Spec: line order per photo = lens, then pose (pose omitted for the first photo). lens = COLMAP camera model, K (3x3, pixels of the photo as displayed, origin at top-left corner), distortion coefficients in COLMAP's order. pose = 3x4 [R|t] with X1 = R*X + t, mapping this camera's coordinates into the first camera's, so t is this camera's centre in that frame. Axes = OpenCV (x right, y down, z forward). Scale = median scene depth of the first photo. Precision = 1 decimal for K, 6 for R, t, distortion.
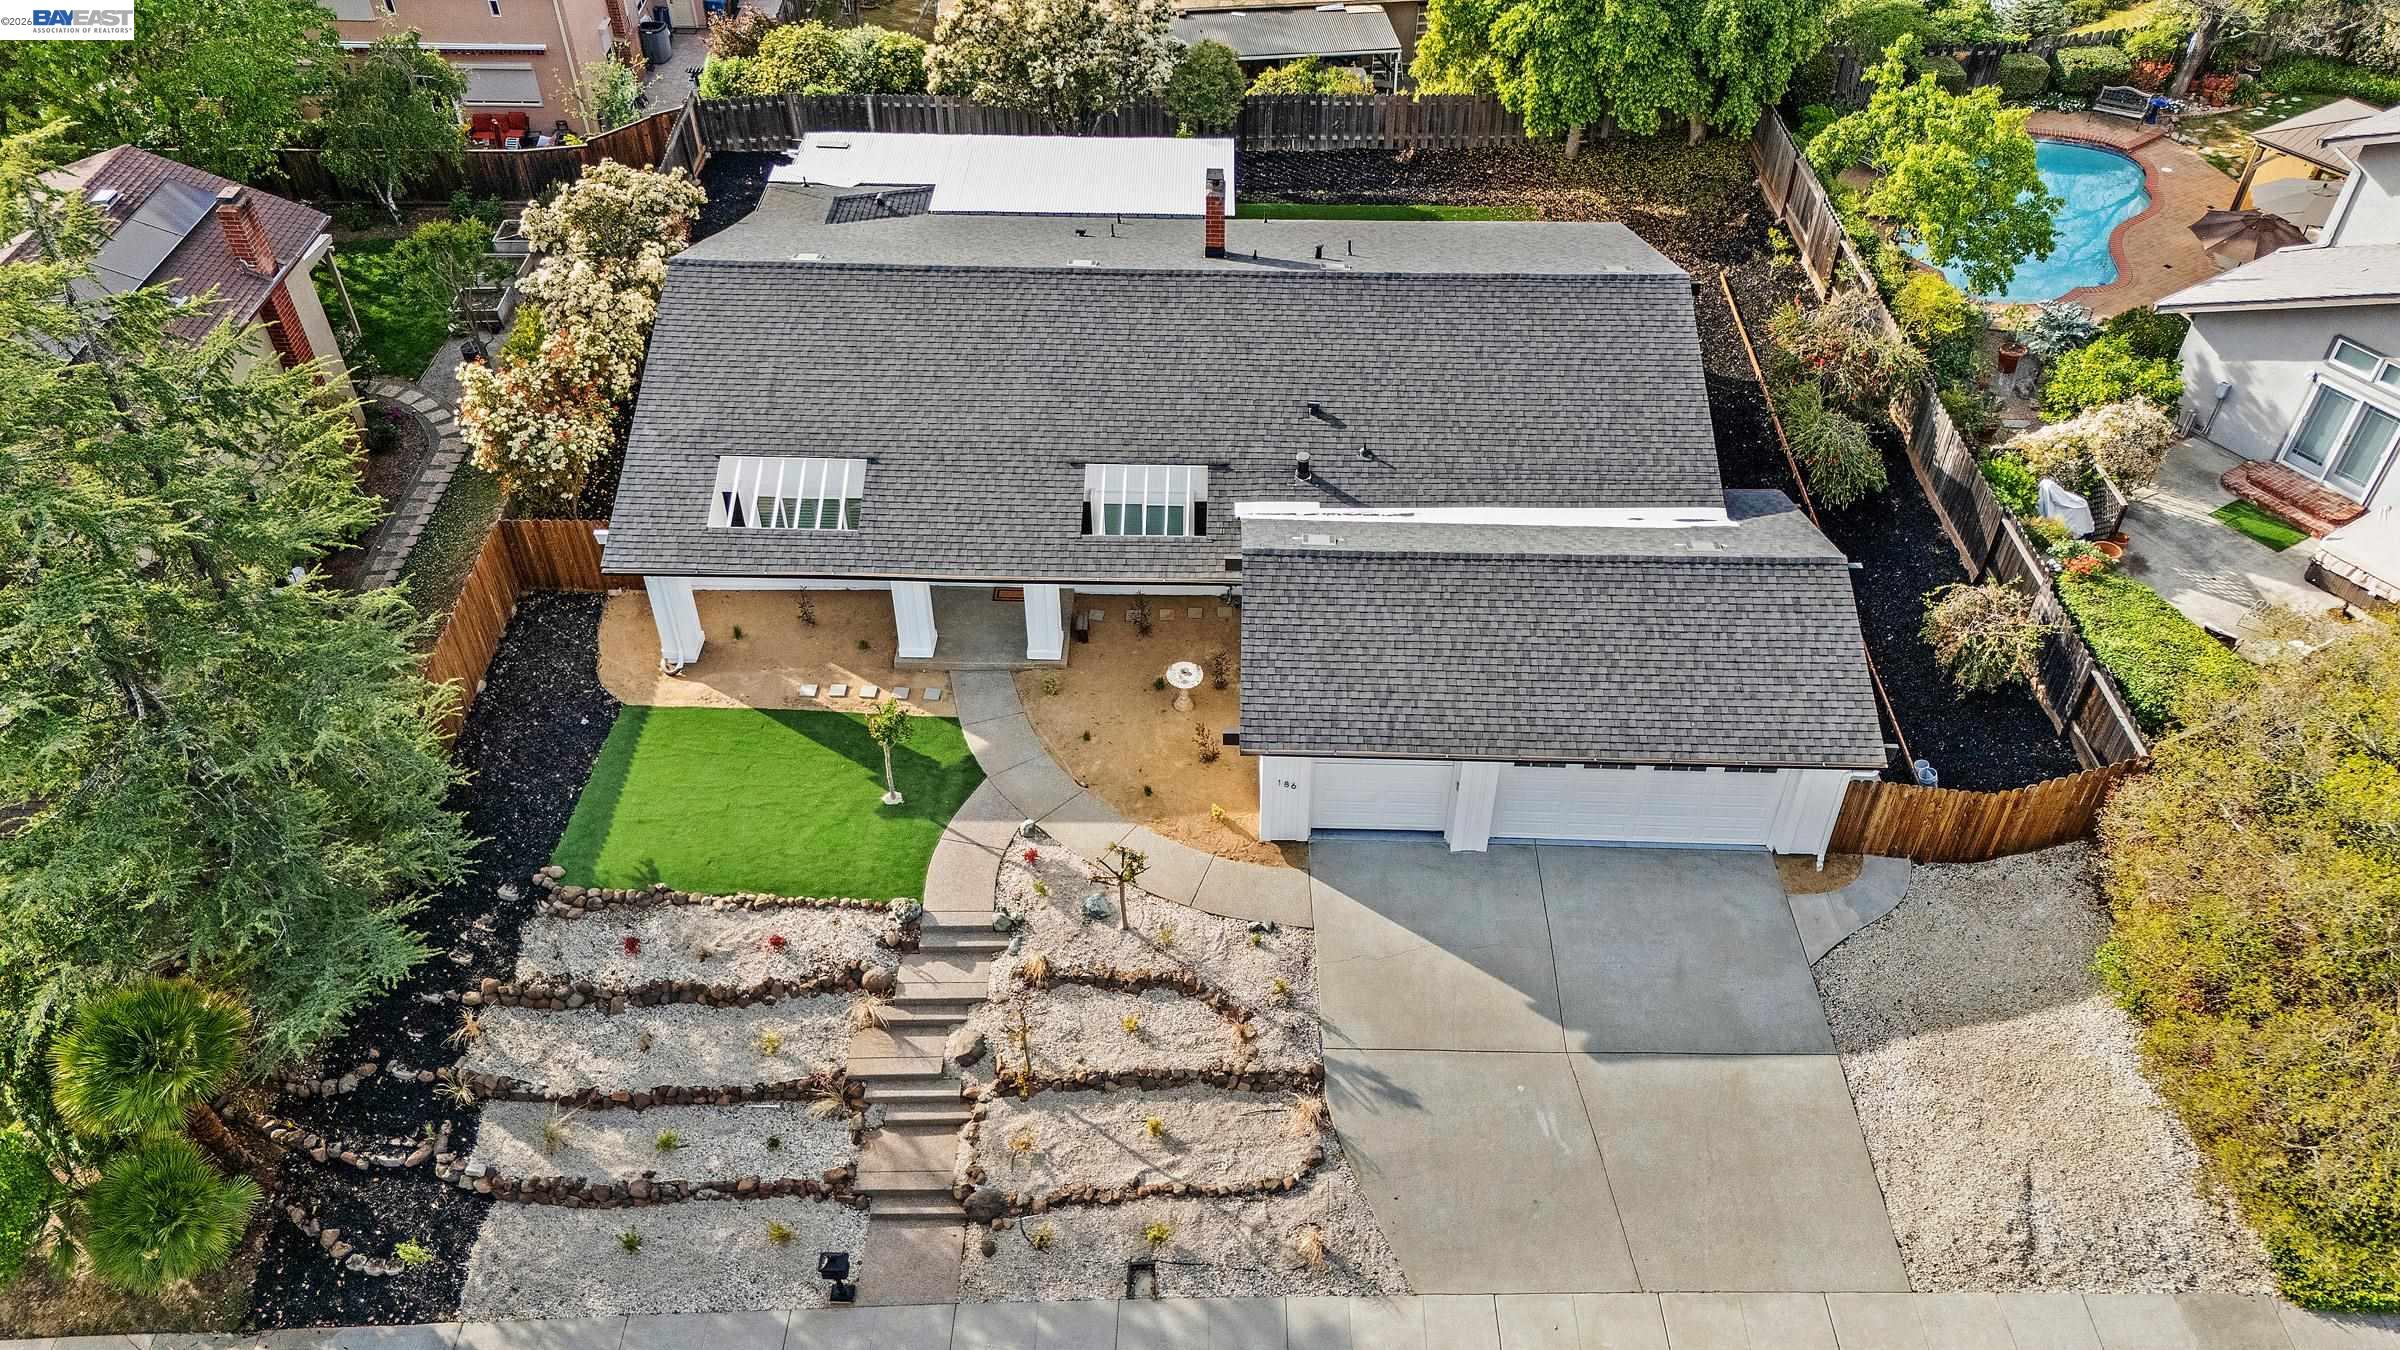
lens RADIAL K [[1756.0, 0, 1200.0], [0, 1756.0, 675.0], [0, 0, 1]] dist [0.115506, -0.067060]
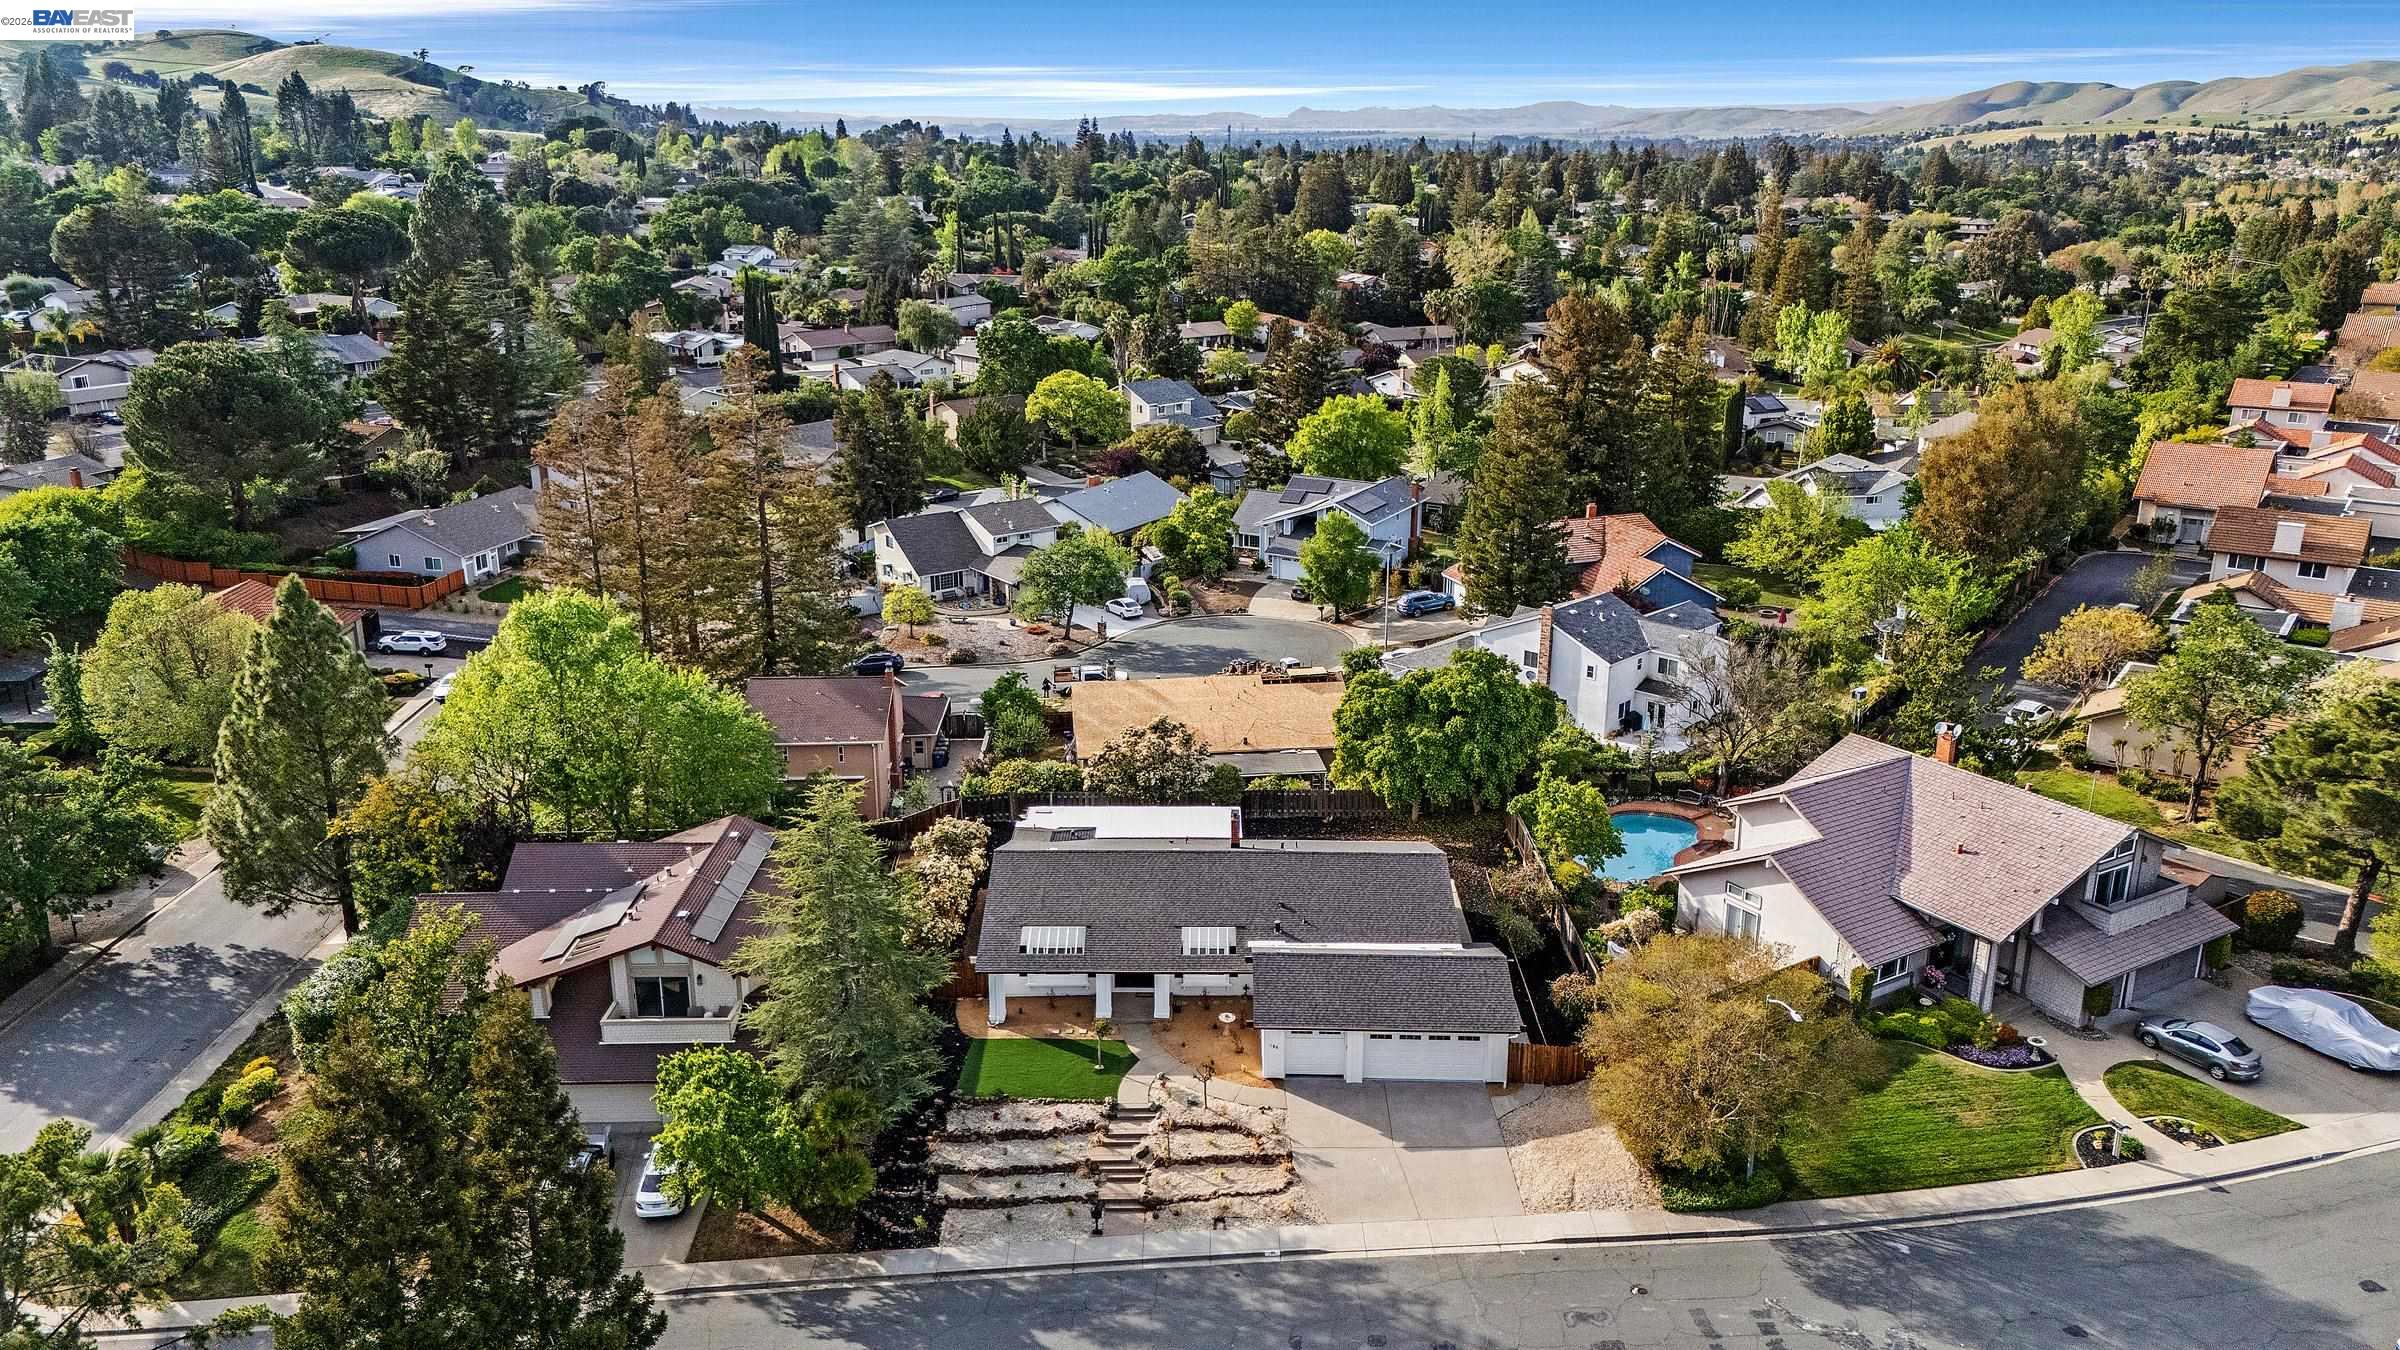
lens RADIAL K [[1756.0, 0, 1200.0], [0, 1756.0, 675.0], [0, 0, 1]] dist [0.115506, -0.067060]
pose [[0.999933, -0.006001, 0.009900, -0.071470], [0.009479, 0.915367, -0.402510, 0.571861], [-0.006647, 0.402577, 0.915362, -1.396376]]
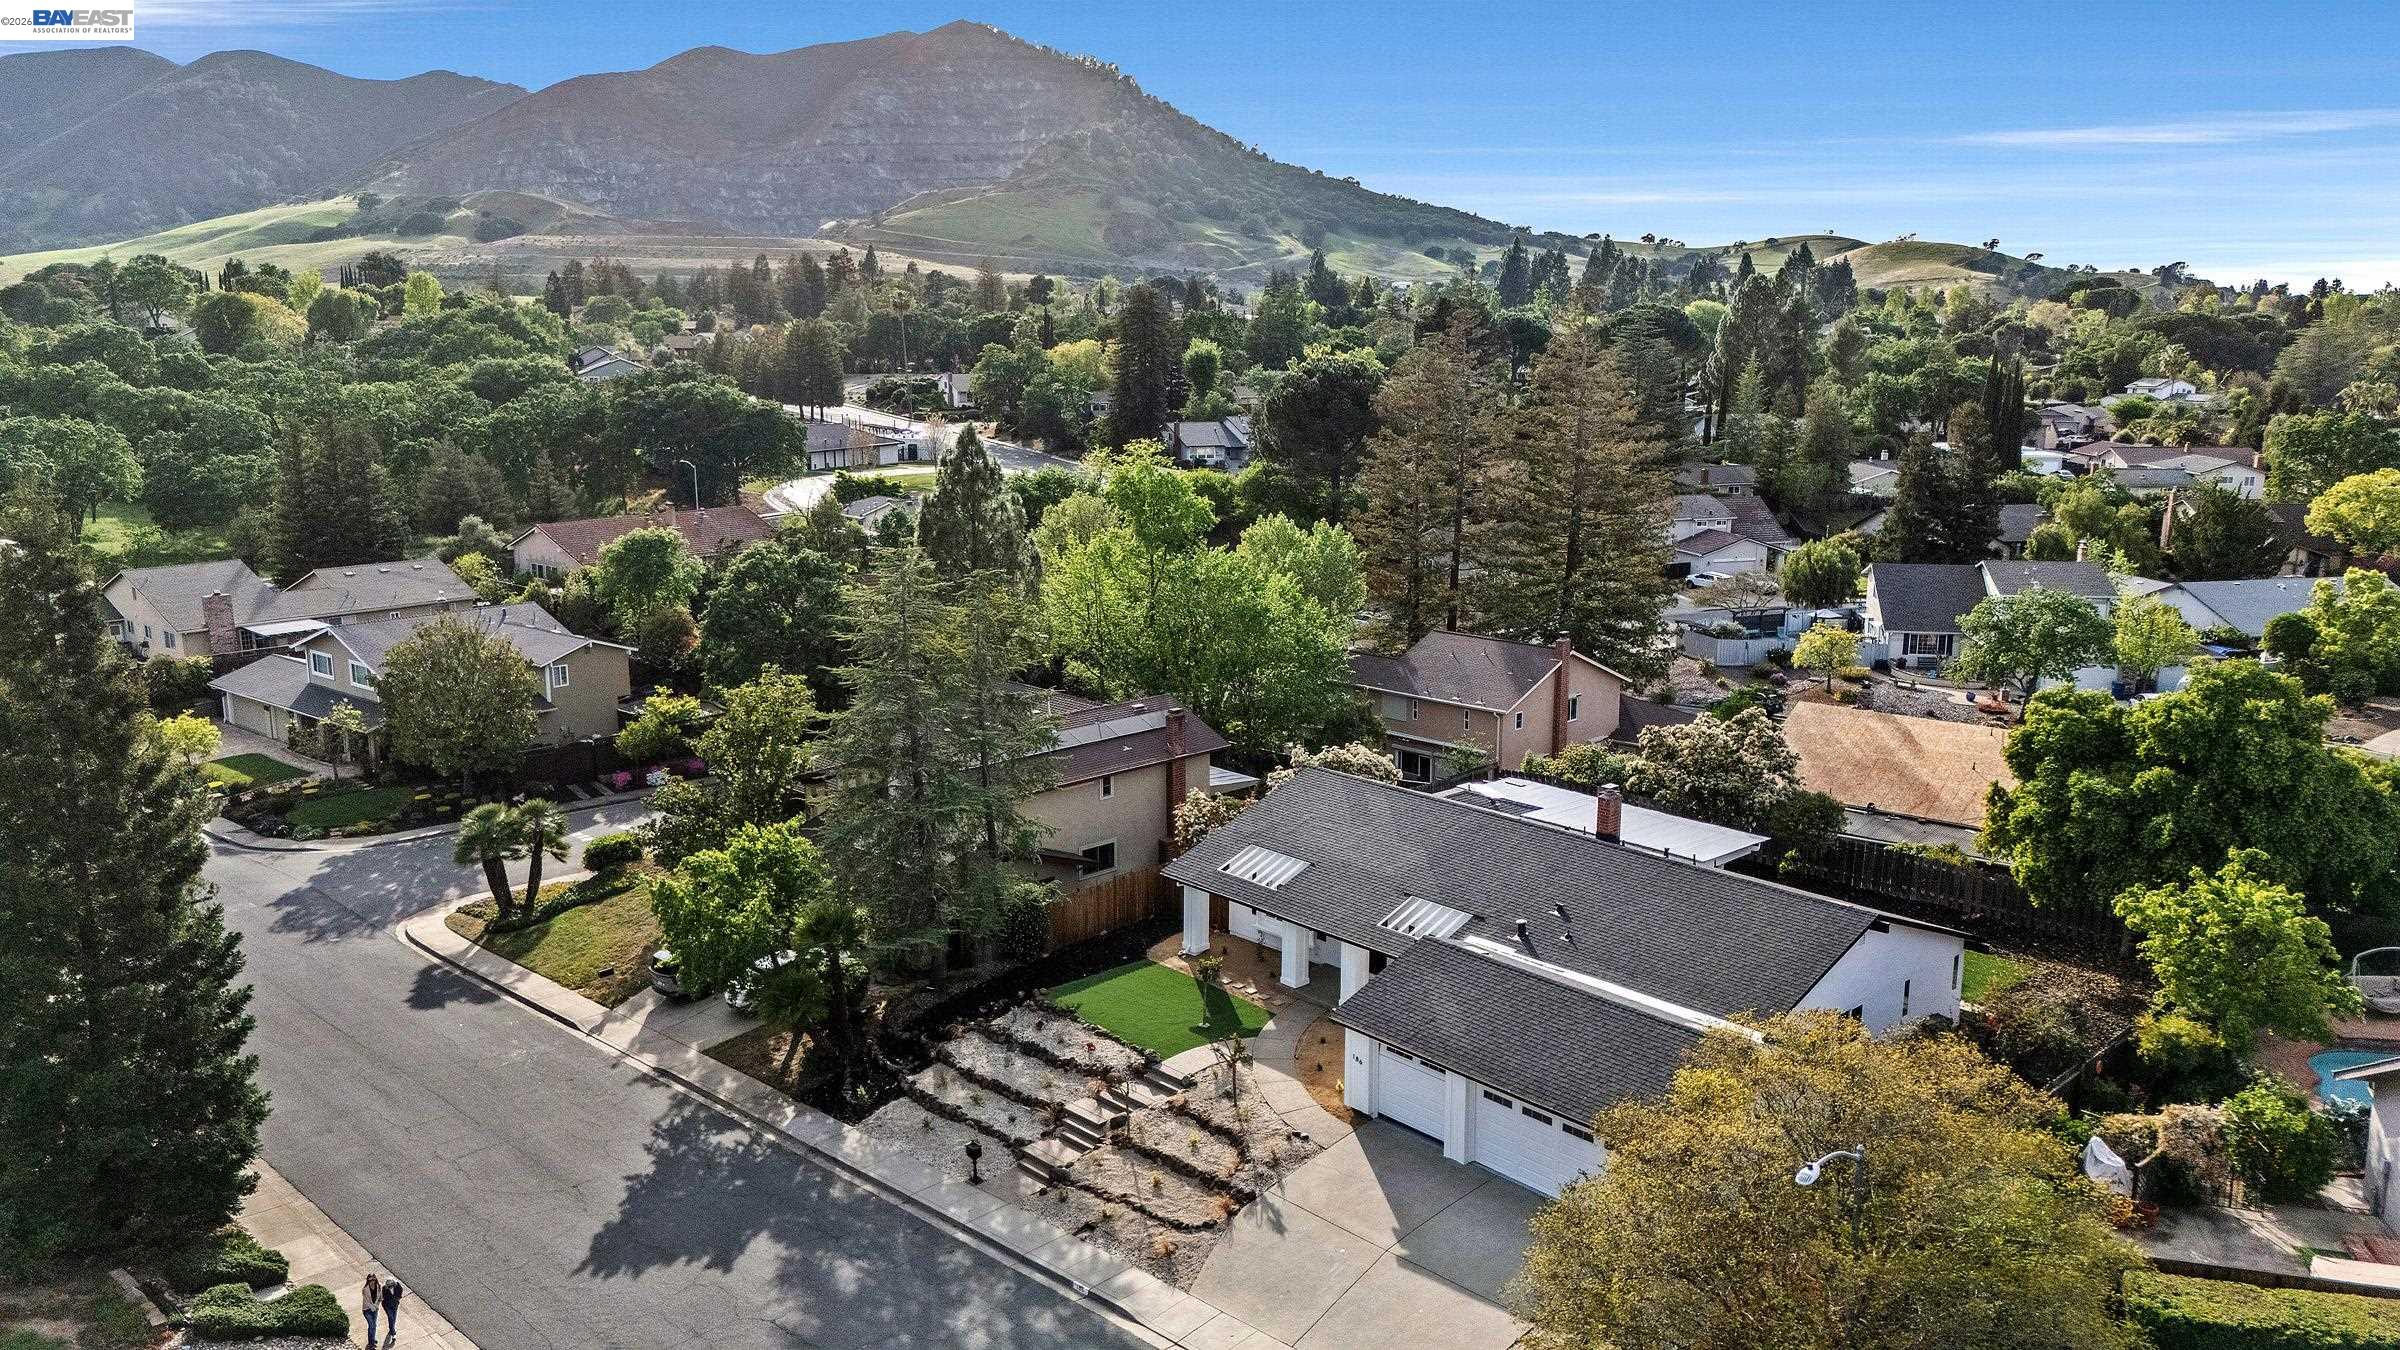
lens RADIAL K [[1756.0, 0, 1200.0], [0, 1756.0, 675.0], [0, 0, 1]] dist [0.115506, -0.067060]
pose [[0.693419, 0.142510, -0.706301, 1.026750], [-0.476033, 0.826459, -0.300597, 0.324069], [0.540890, 0.544662, 0.640922, -0.256370]]
